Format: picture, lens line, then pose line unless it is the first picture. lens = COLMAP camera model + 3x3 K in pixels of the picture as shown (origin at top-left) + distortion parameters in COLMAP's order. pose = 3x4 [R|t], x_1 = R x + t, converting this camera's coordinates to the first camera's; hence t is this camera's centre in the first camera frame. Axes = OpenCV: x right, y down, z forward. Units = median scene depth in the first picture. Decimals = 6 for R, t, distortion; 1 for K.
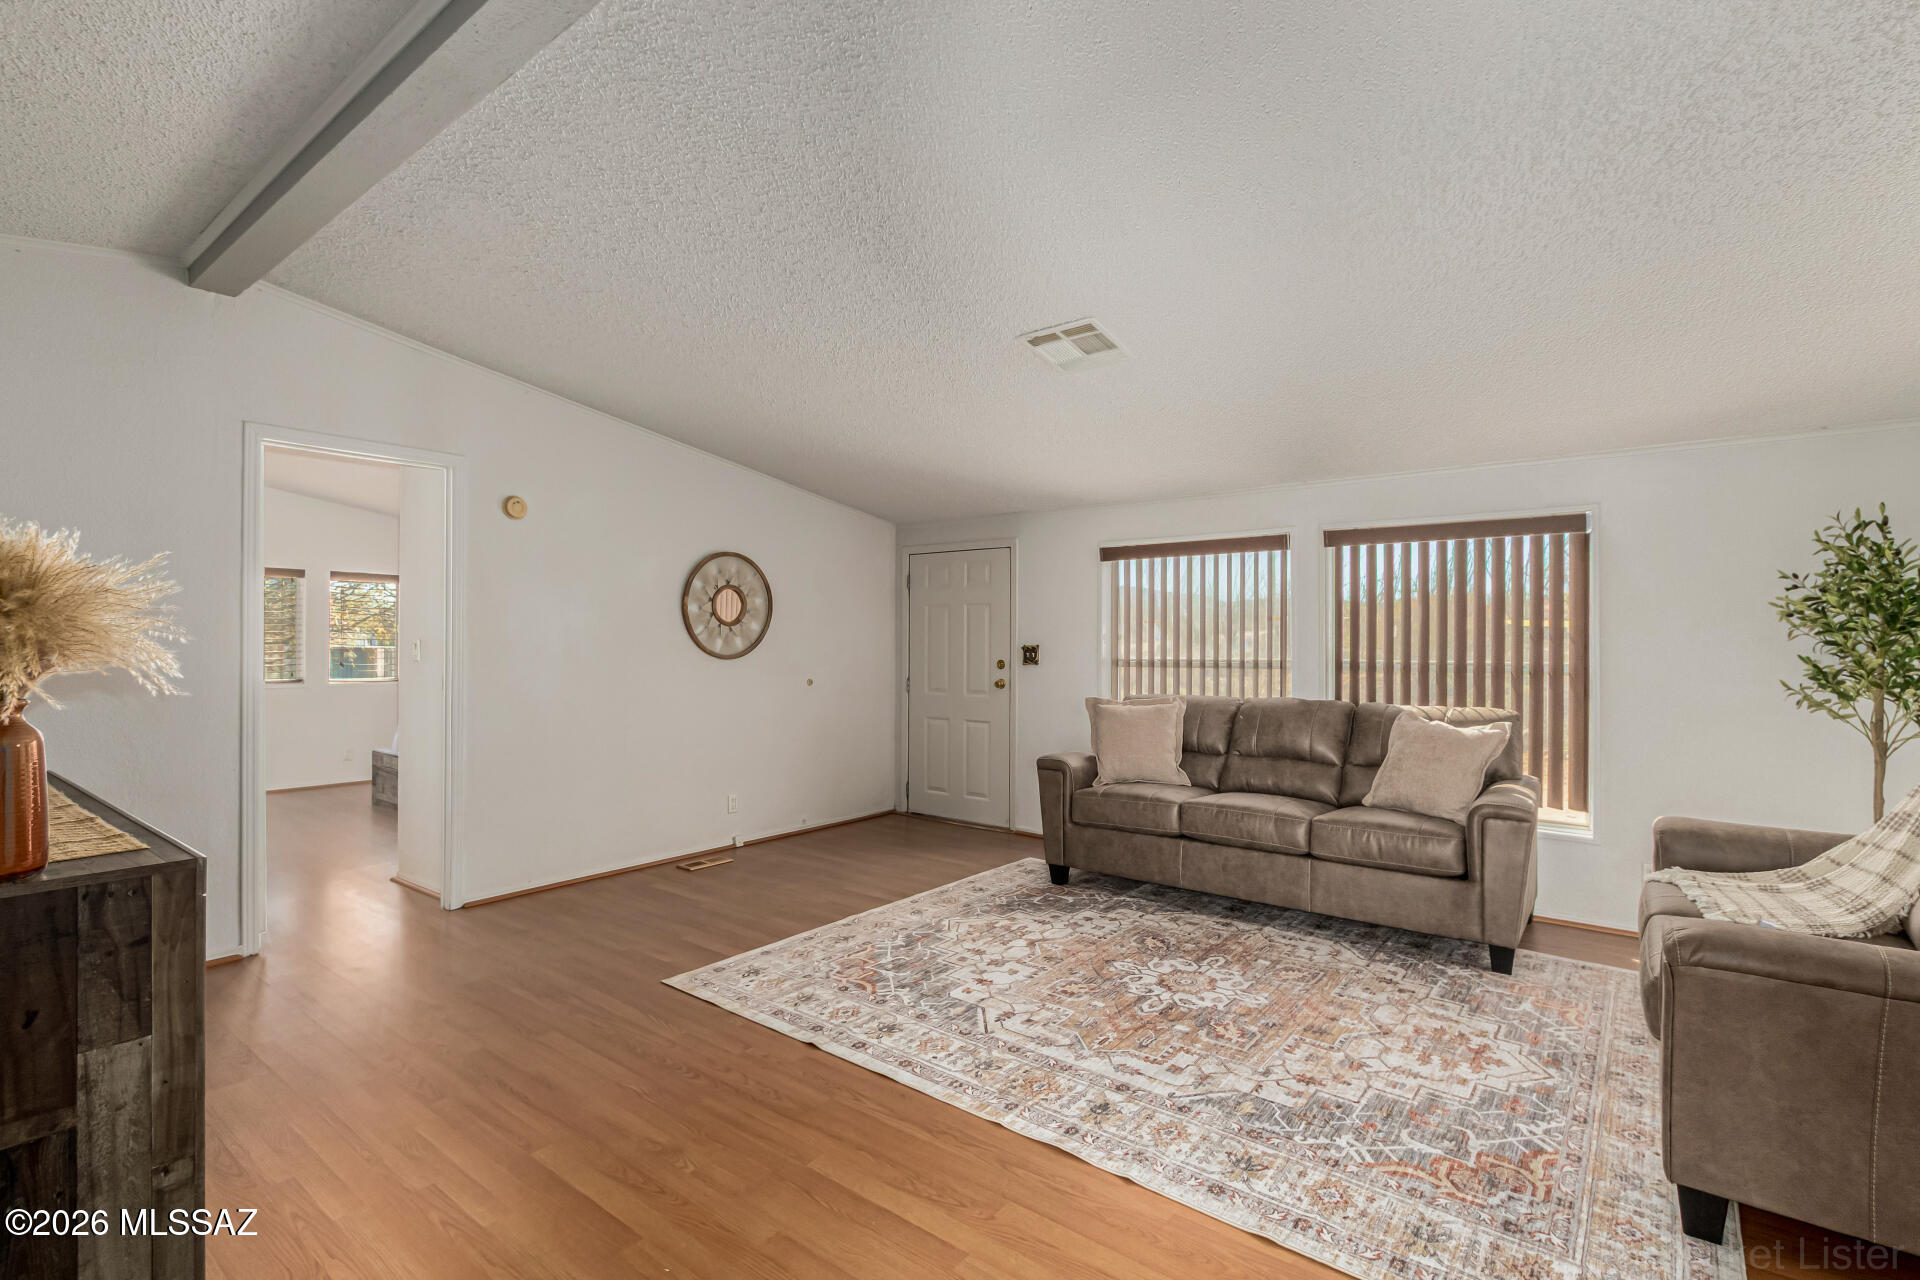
lens RADIAL K [[880.3, 0, 975.3], [0, 880.3, 643.1], [0, 0, 1]] dist [0.004104, -0.000114]
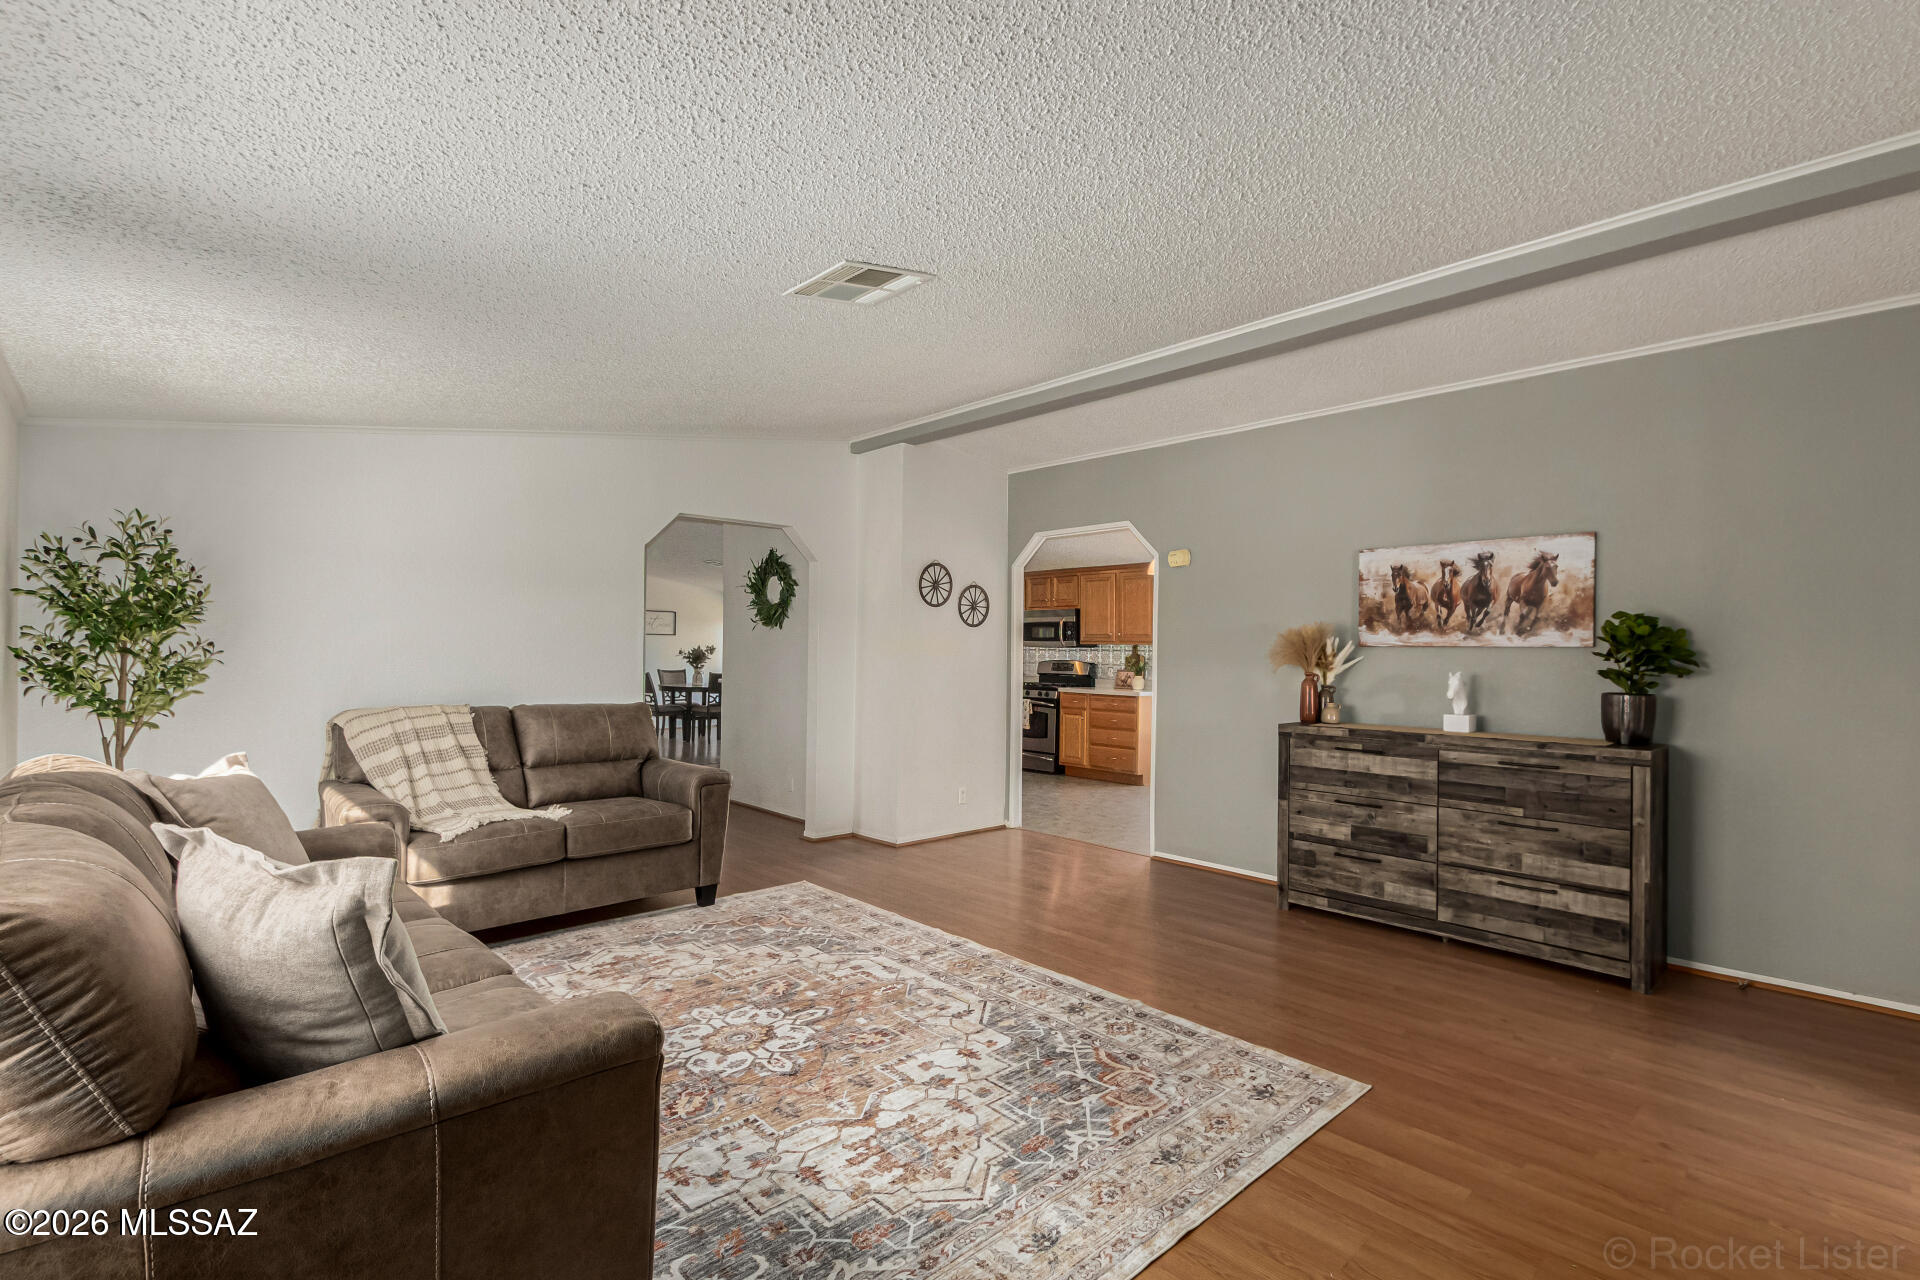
lens RADIAL K [[880.3, 0, 944.8], [0, 880.3, 646.0], [0, 0, 1]] dist [0.004104, -0.000114]
pose [[-0.982195, -0.012589, 0.187440, -0.122040], [-0.013348, 0.999907, -0.002789, -0.005519], [-0.187387, -0.005241, -0.982272, 1.834207]]
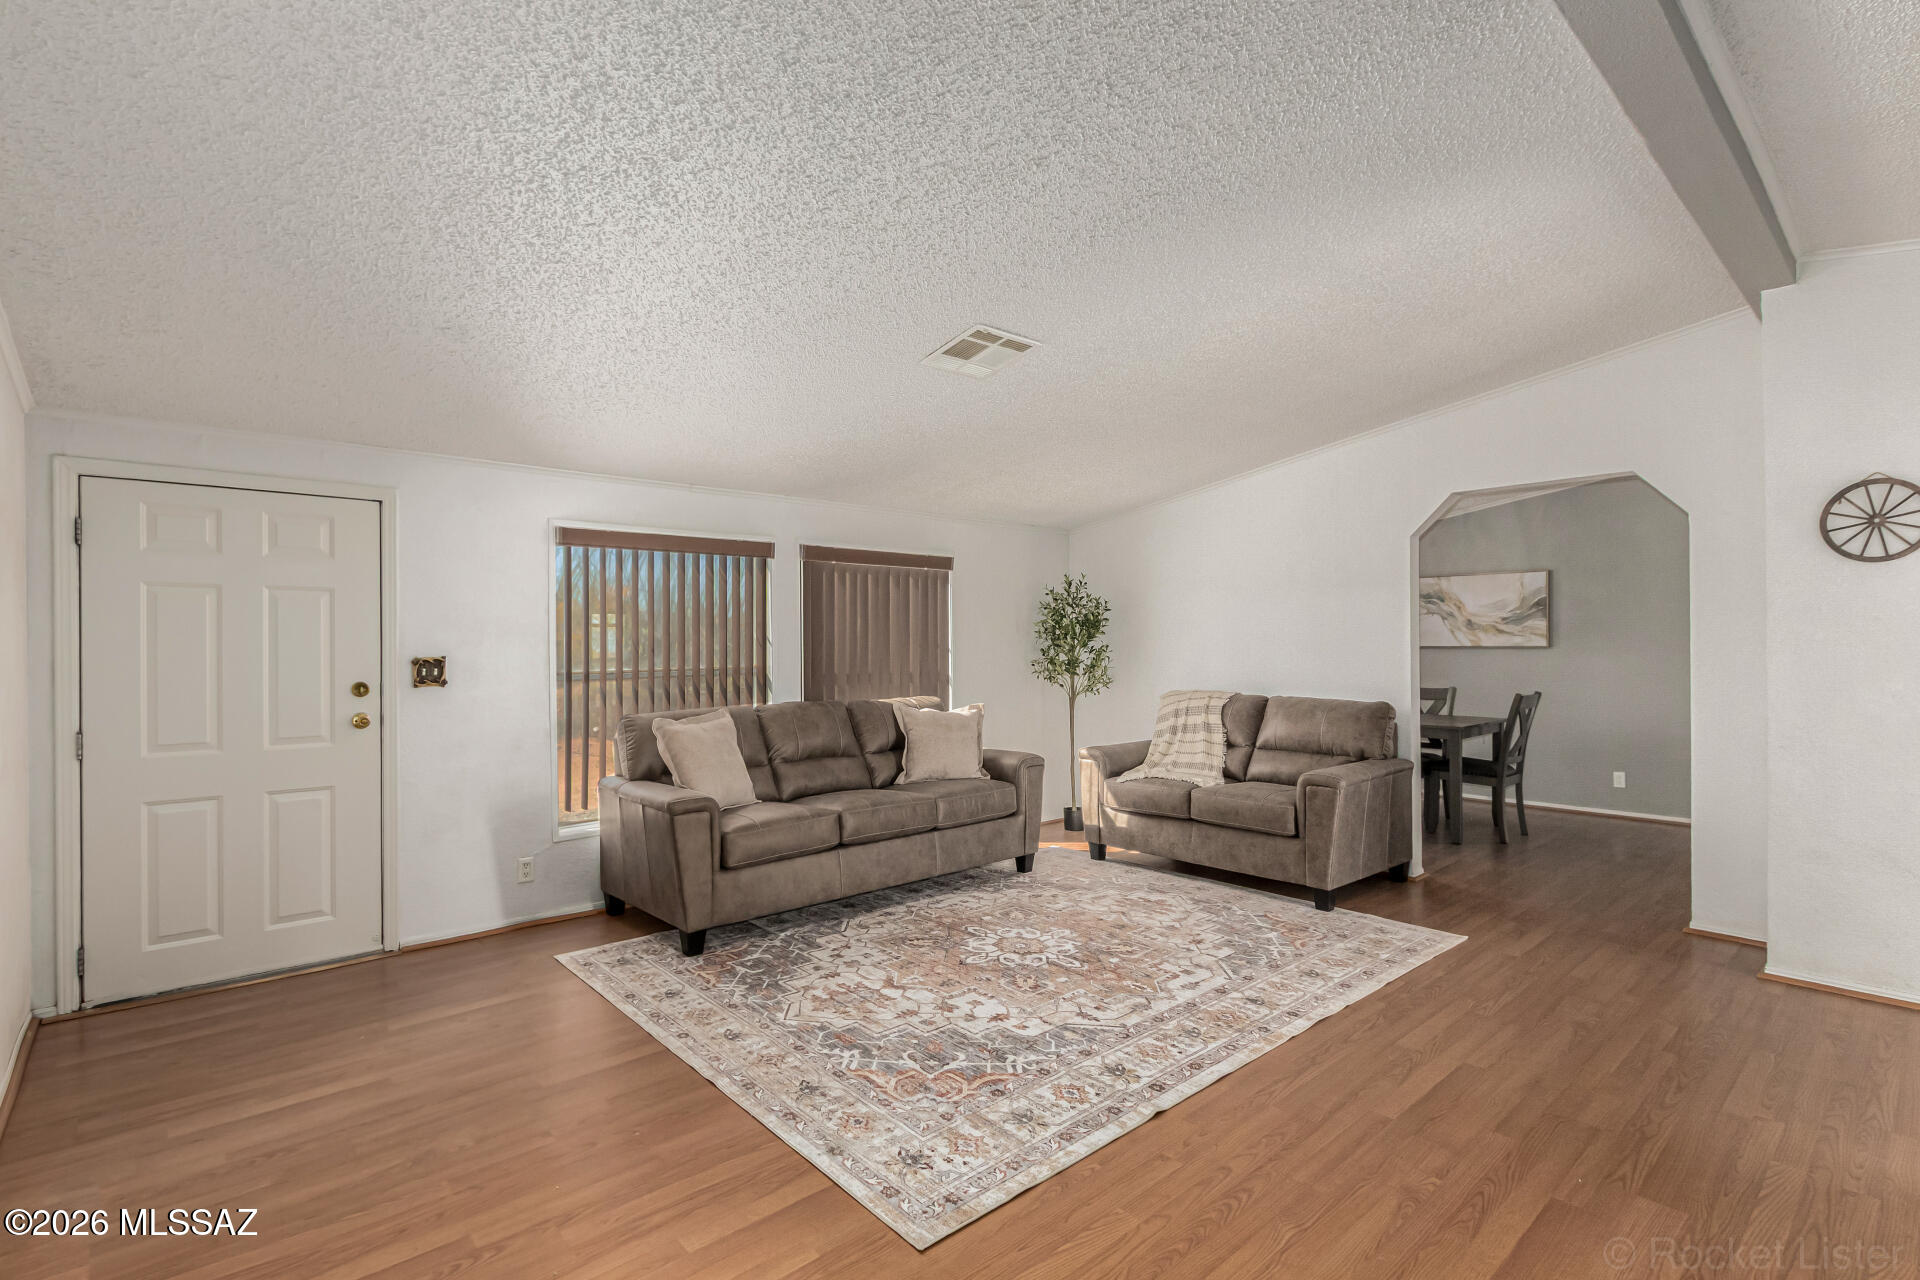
lens RADIAL K [[880.3, 0, 966.9], [0, 880.3, 642.2], [0, 0, 1]] dist [0.004104, -0.000114]
pose [[0.194147, -0.000830, 0.980972, -0.901900], [0.007511, 0.999972, -0.000640, -0.009794], [-0.980944, 0.007492, 0.194147, 0.847662]]
